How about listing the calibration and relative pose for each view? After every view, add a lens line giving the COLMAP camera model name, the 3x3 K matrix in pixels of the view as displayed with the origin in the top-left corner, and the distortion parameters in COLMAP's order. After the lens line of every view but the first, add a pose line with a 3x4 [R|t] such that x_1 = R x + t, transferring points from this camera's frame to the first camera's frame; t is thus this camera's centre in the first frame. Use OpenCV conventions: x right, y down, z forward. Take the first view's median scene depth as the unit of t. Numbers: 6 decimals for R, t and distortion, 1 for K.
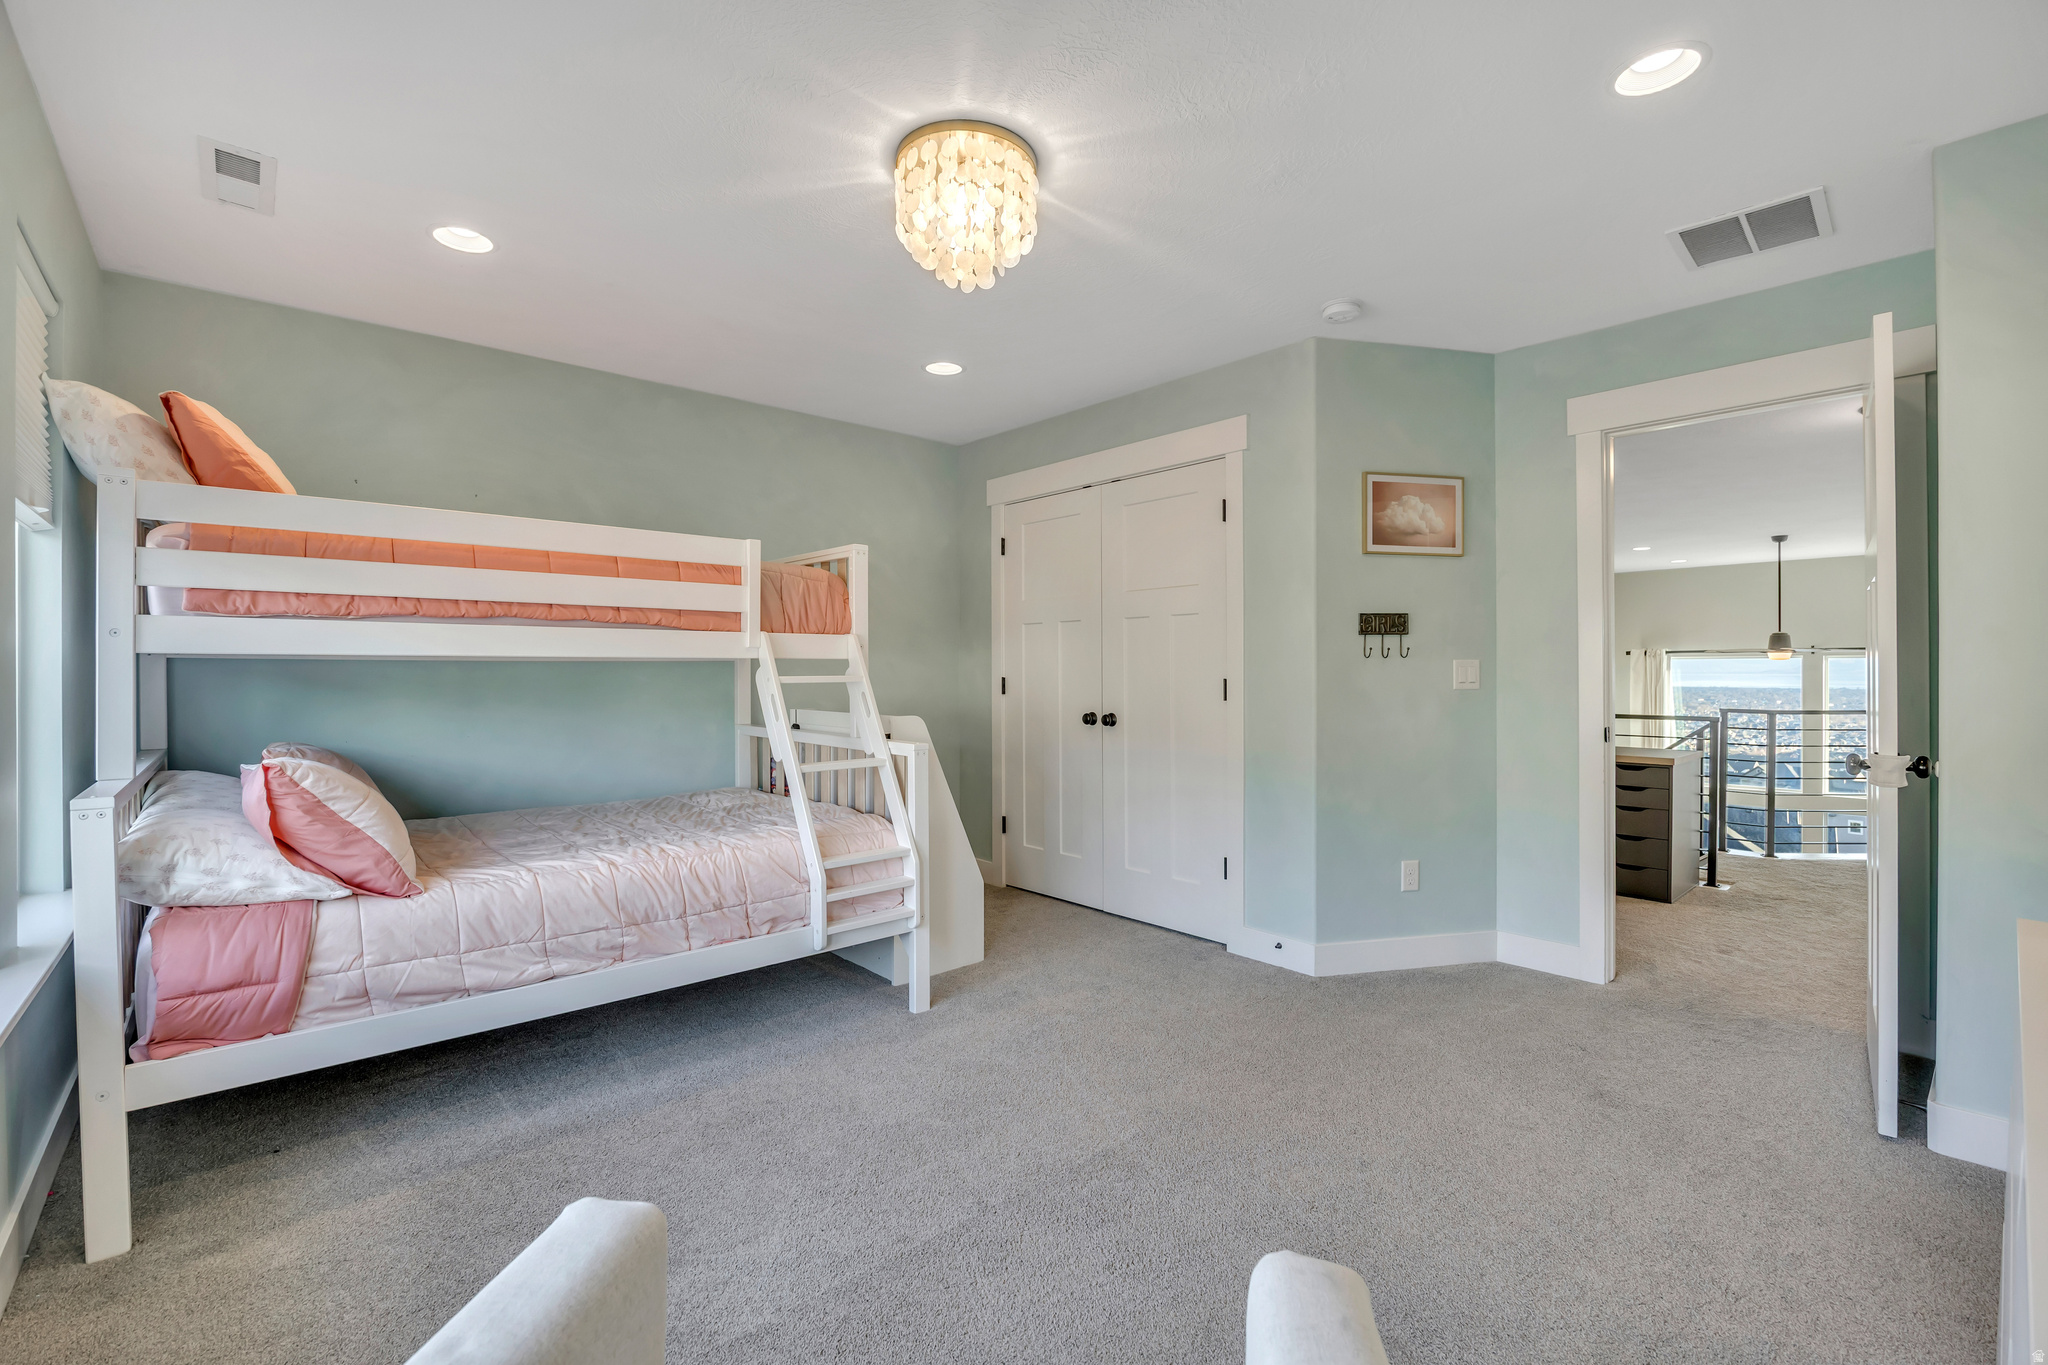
lens RADIAL K [[878.1, 0, 1022.3], [0, 878.1, 668.6], [0, 0, 1]] dist [-0.004291, -0.000534]
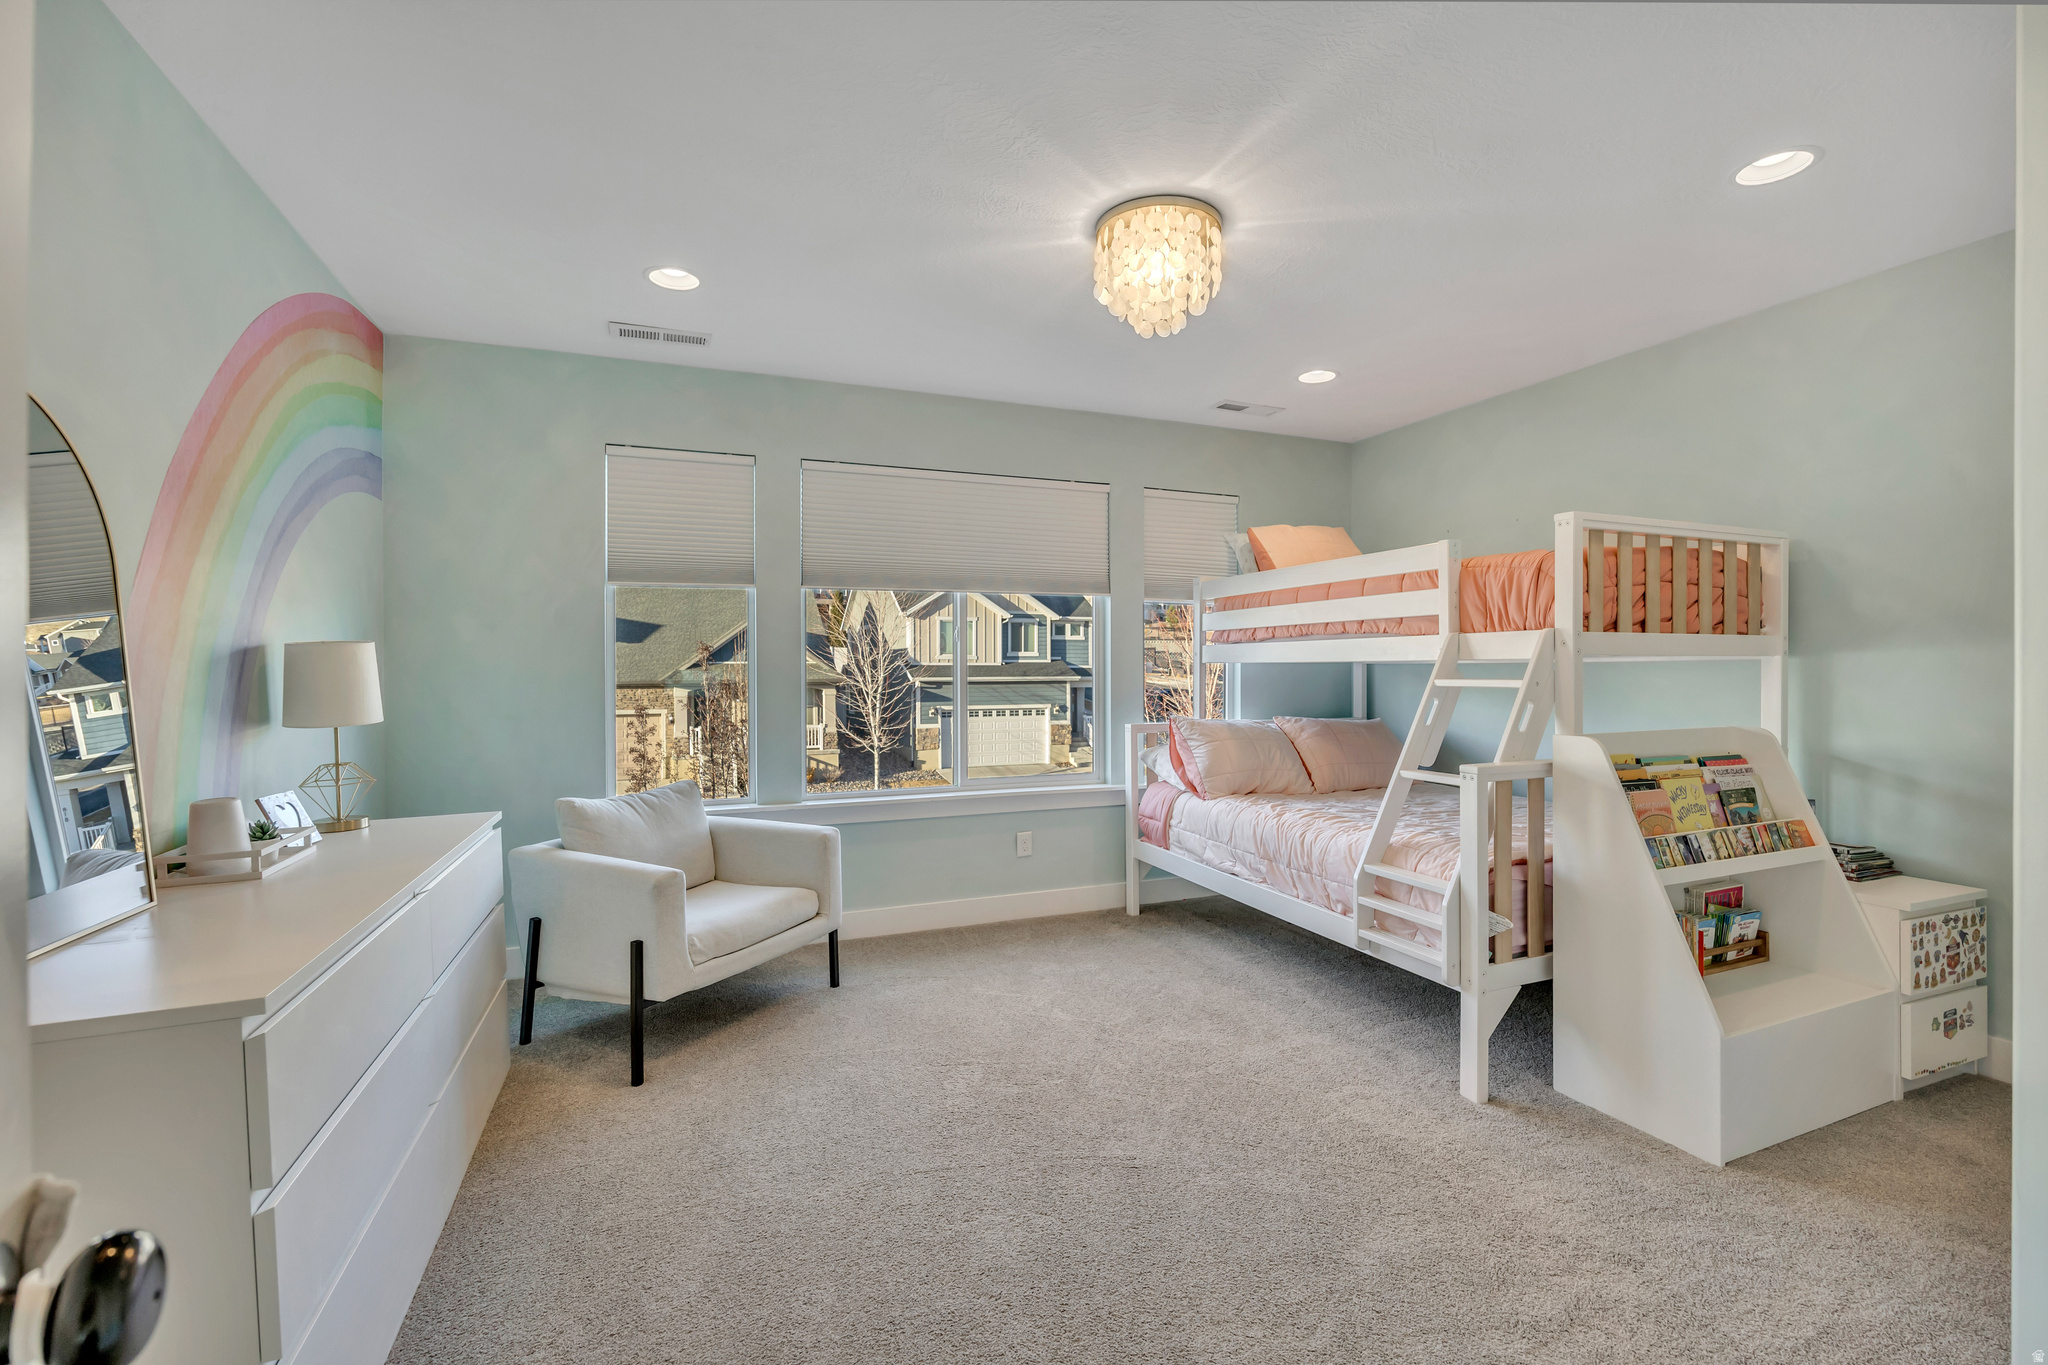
lens RADIAL K [[878.1, 0, 1026.3], [0, 878.1, 681.3], [0, 0, 1]] dist [-0.004291, -0.000534]
pose [[-0.322123, 0.013701, -0.946599, 0.892292], [0.000412, 0.999897, 0.014332, -0.003720], [0.946698, 0.004227, -0.322095, 1.004712]]
